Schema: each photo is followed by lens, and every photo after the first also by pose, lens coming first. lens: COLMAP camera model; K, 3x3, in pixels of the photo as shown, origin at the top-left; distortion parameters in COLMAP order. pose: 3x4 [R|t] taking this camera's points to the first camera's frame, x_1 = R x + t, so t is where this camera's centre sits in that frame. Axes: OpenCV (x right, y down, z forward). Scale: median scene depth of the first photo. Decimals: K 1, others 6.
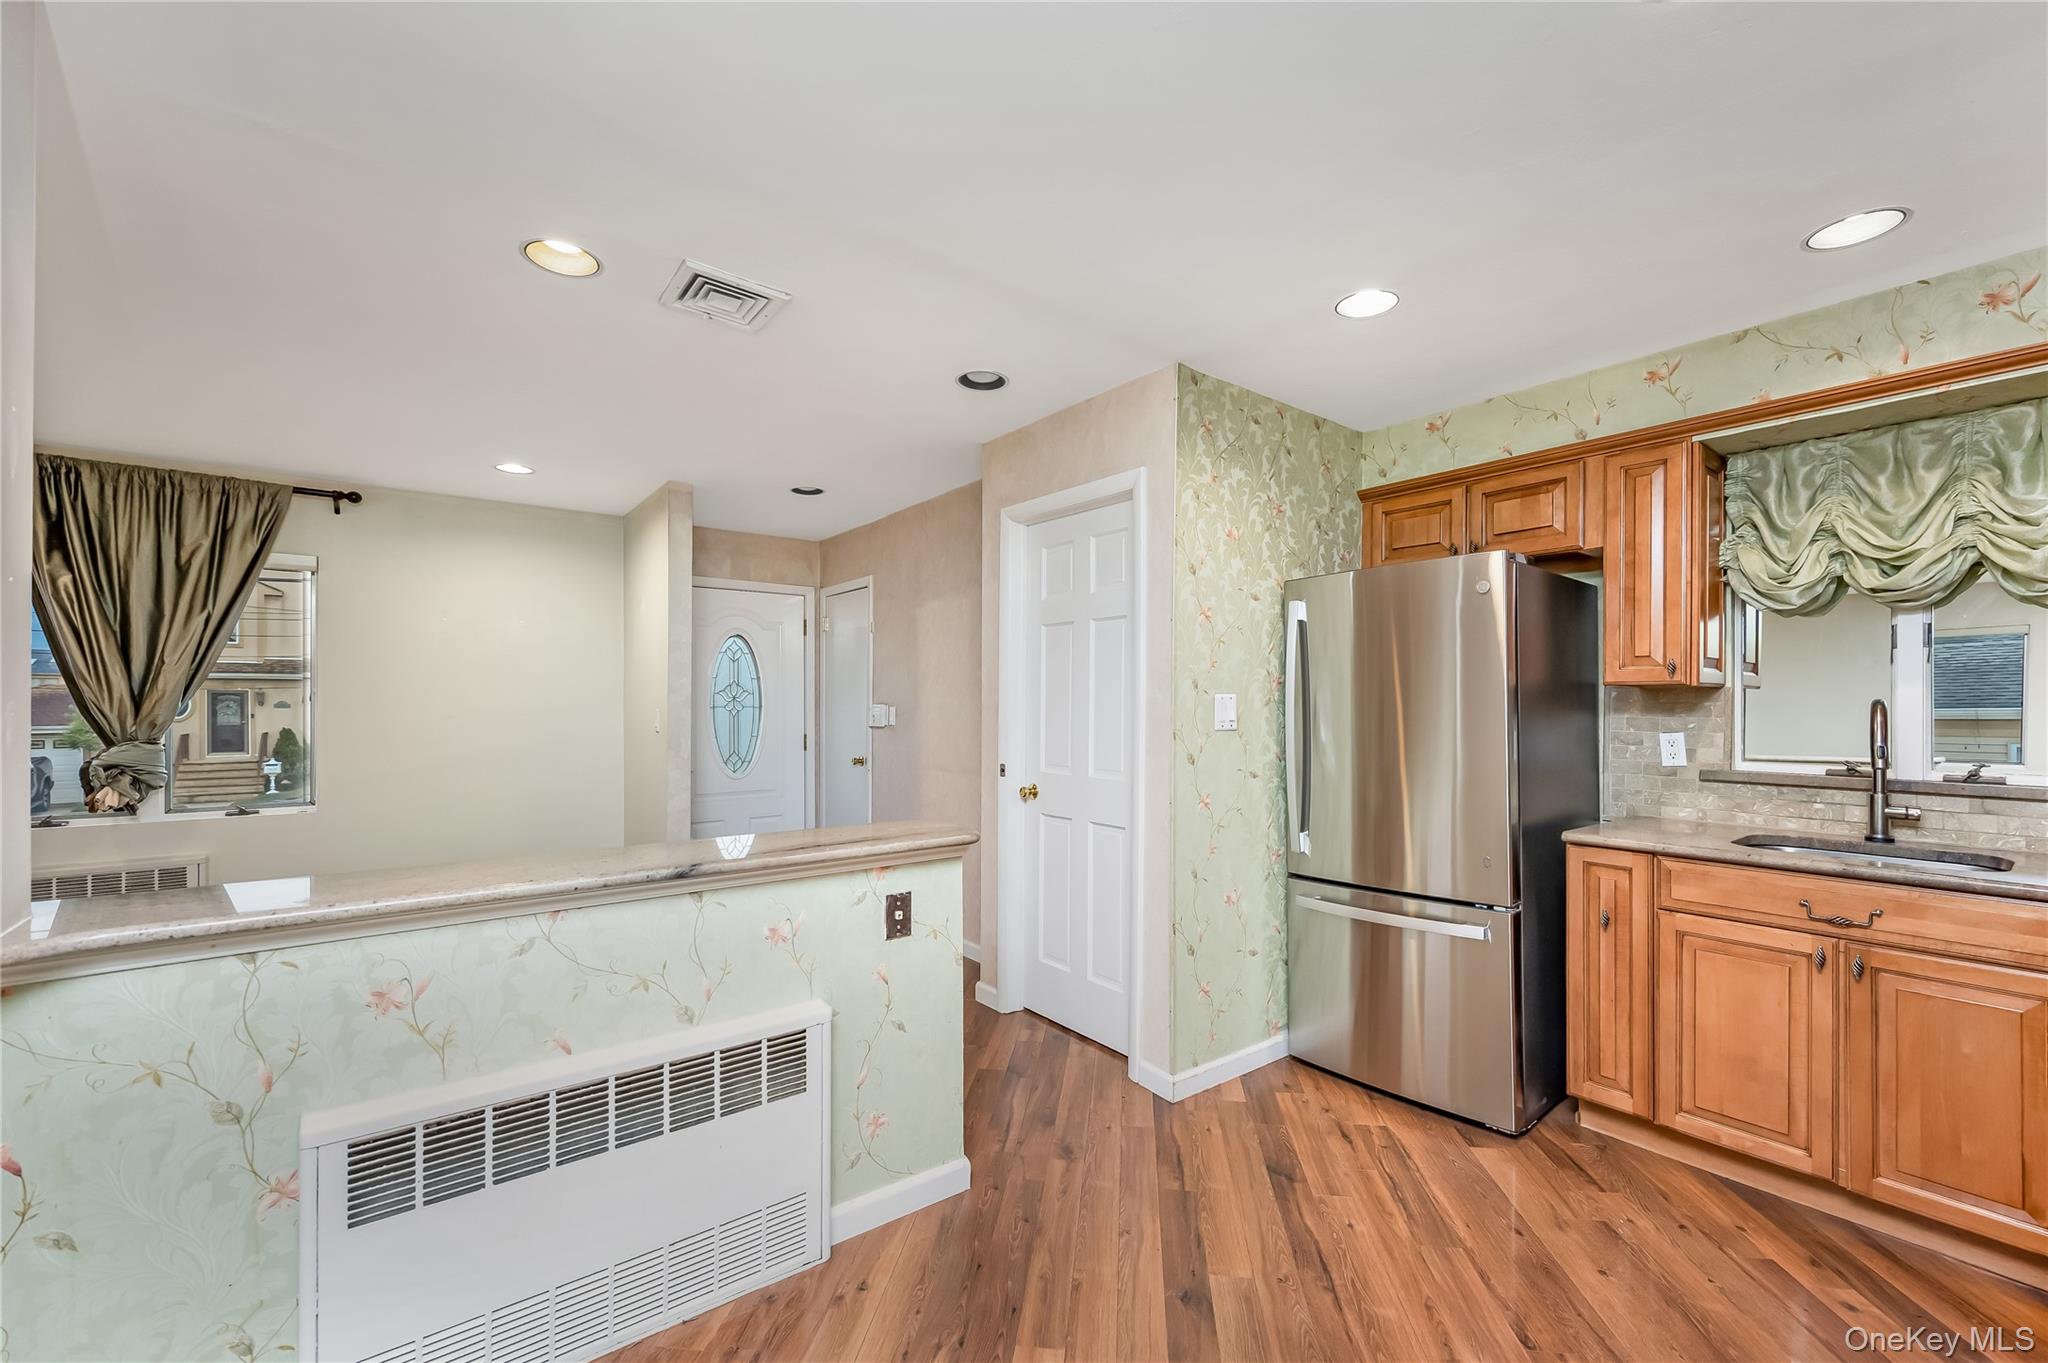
lens RADIAL K [[832.5, 0, 1060.0], [0, 832.5, 707.6], [0, 0, 1]] dist [0.000653, -0.000771]
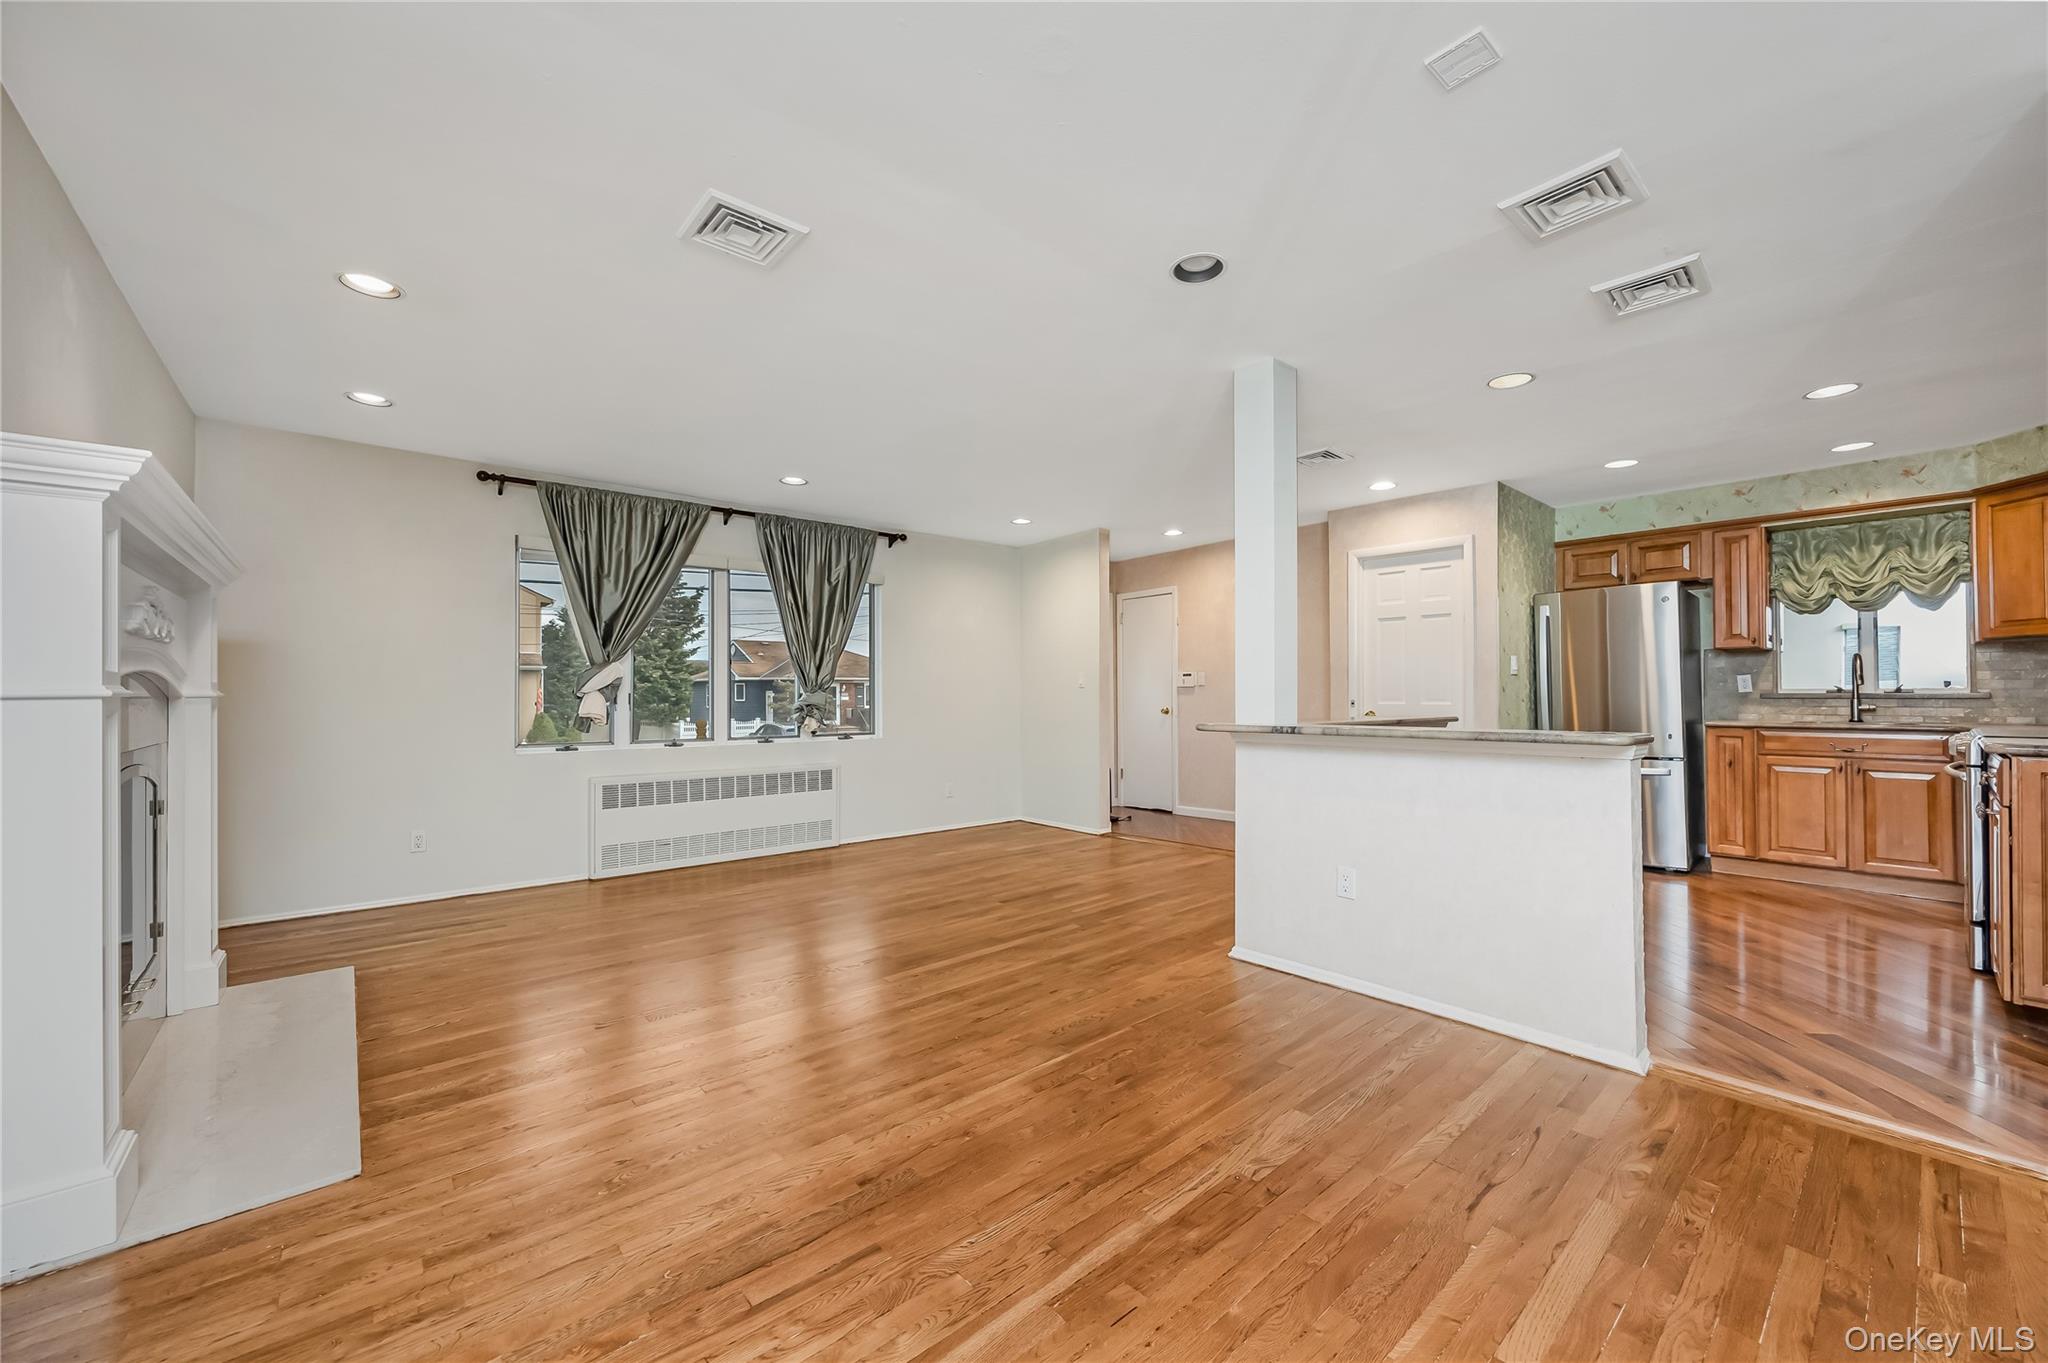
lens RADIAL K [[832.5, 0, 1013.9], [0, 832.5, 689.4], [0, 0, 1]] dist [0.000653, -0.000771]
pose [[0.998520, -0.005586, 0.054091, -1.178784], [0.006261, 0.999905, -0.012316, 0.087071], [-0.054017, 0.012636, 0.998460, -0.924619]]
